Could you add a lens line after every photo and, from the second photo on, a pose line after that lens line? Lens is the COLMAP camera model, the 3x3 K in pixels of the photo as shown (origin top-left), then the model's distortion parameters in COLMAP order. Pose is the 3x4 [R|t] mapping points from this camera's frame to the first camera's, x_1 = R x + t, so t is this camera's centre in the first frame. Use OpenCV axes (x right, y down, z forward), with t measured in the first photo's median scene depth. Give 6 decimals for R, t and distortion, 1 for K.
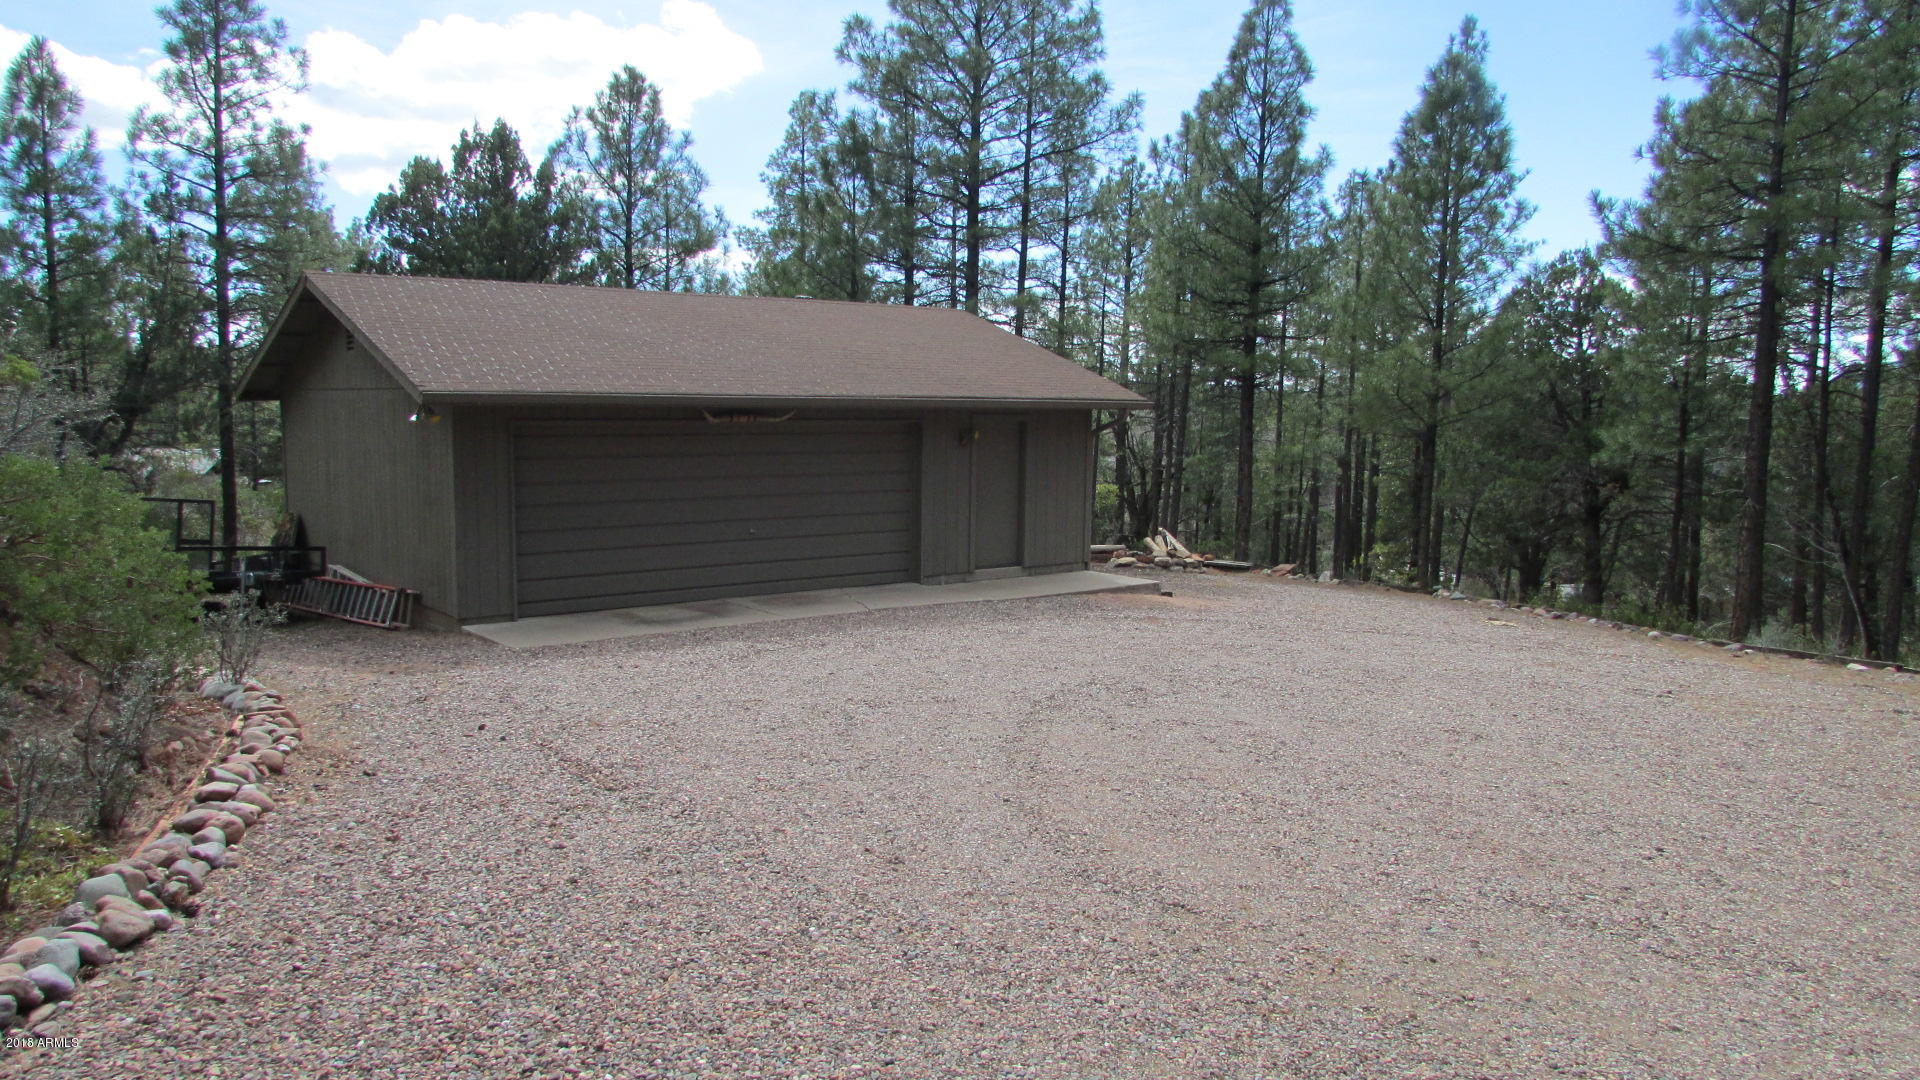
lens RADIAL K [[1438.8, 0, 963.6], [0, 1438.8, 477.1], [0, 0, 1]] dist [-0.000178, 0.000041]
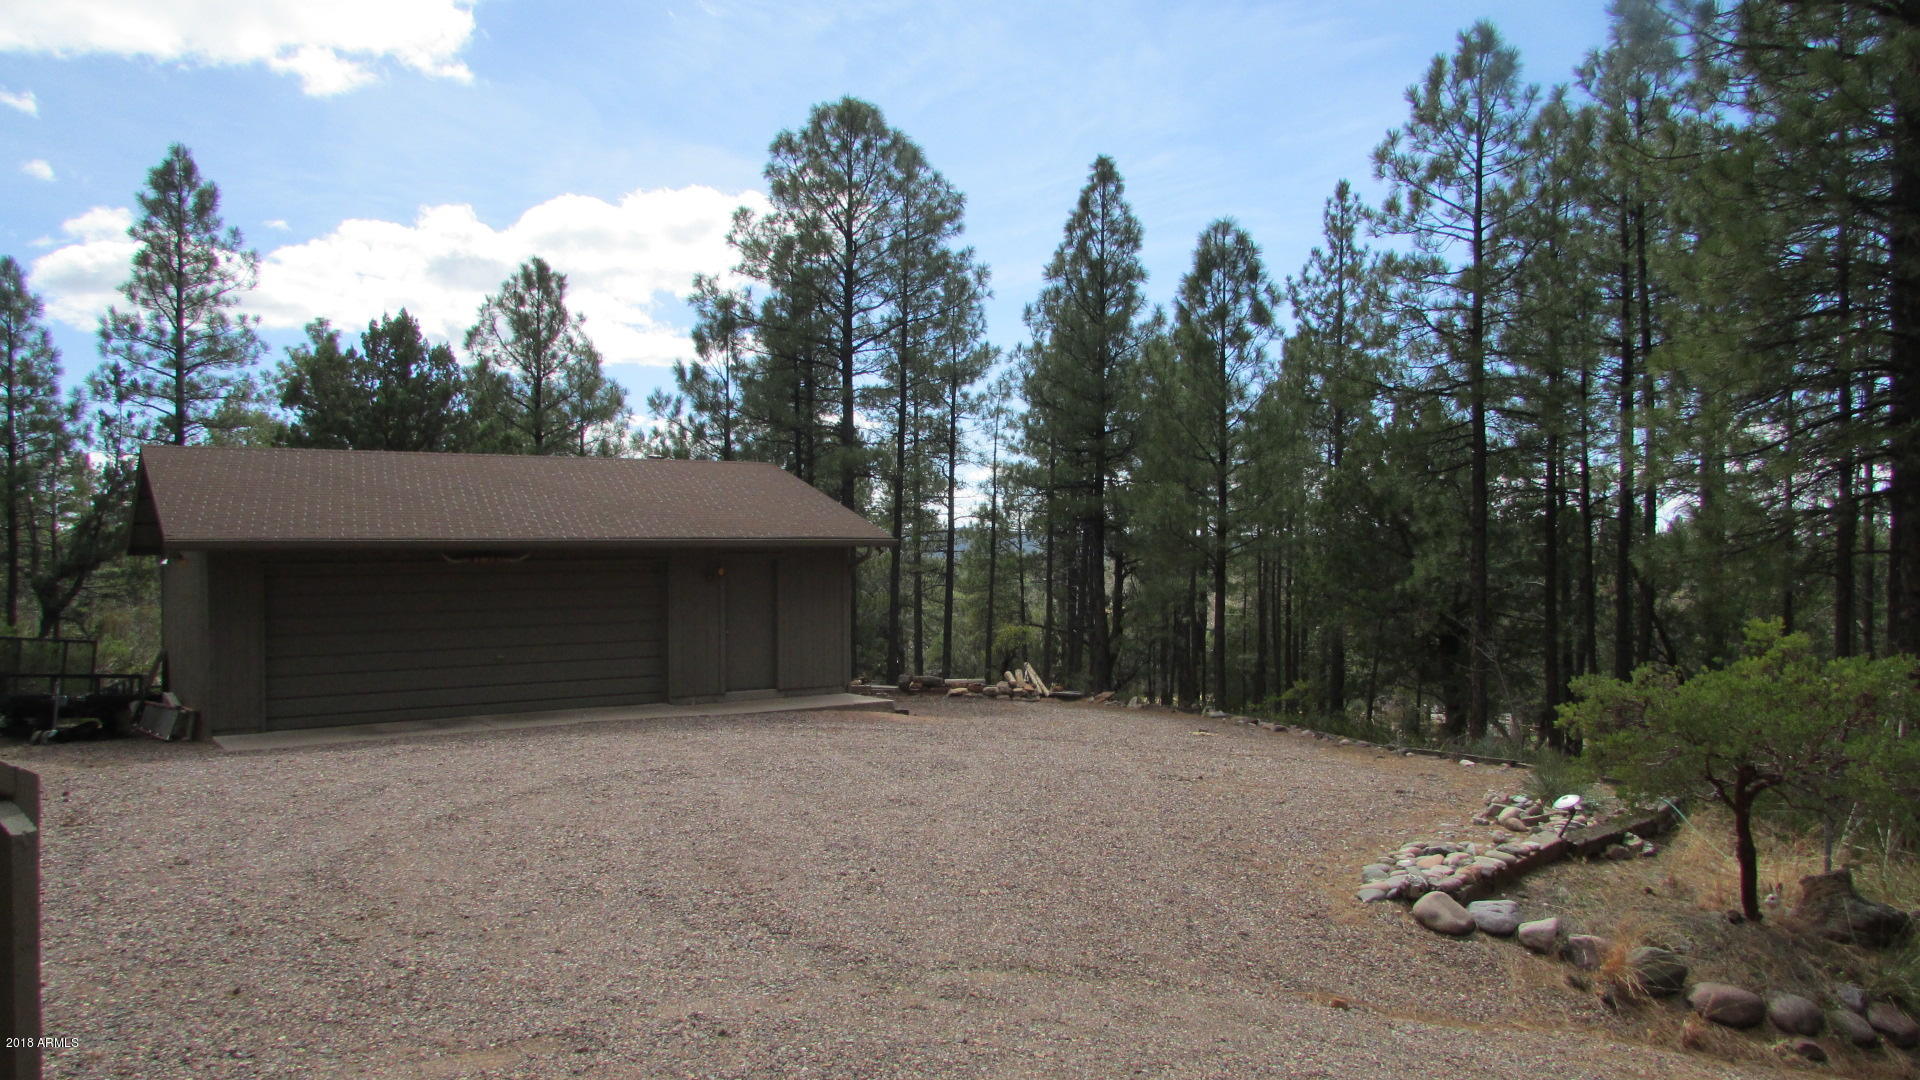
lens RADIAL K [[1412.4, 0, 960.0], [0, 1412.4, 540.0], [0, 0, 1]] dist [-0.001422, 0.000633]
pose [[0.996527, -0.021187, -0.080532, 0.189602], [0.015802, 0.997633, -0.066928, 0.015294], [0.081760, 0.065423, 0.994502, -0.063874]]
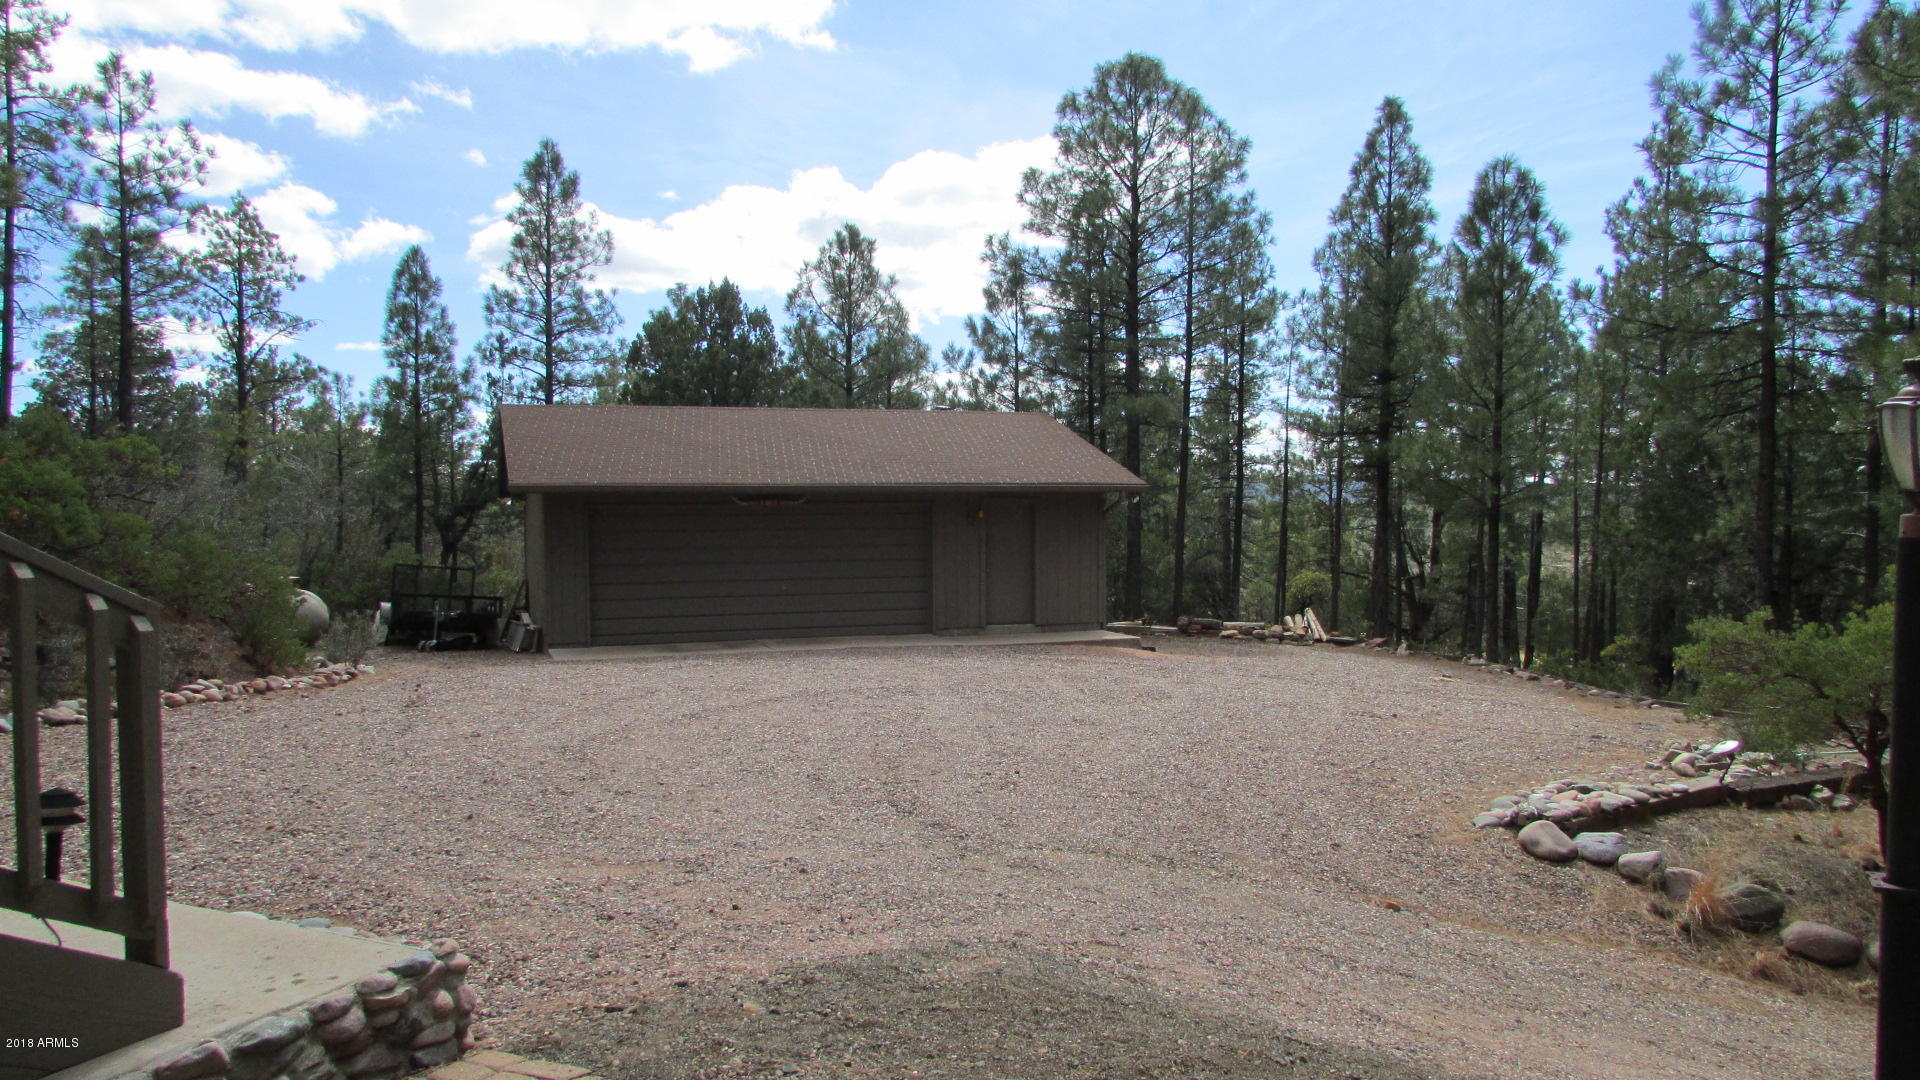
lens RADIAL K [[1410.7, 0, 954.5], [0, 1410.7, 531.9], [0, 0, 1]] dist [-0.005574, -0.001806]
pose [[0.945711, -0.008329, -0.324903, 0.250809], [-0.003722, 0.999329, -0.036451, 0.019477], [0.324988, 0.035681, 0.945045, -0.098361]]
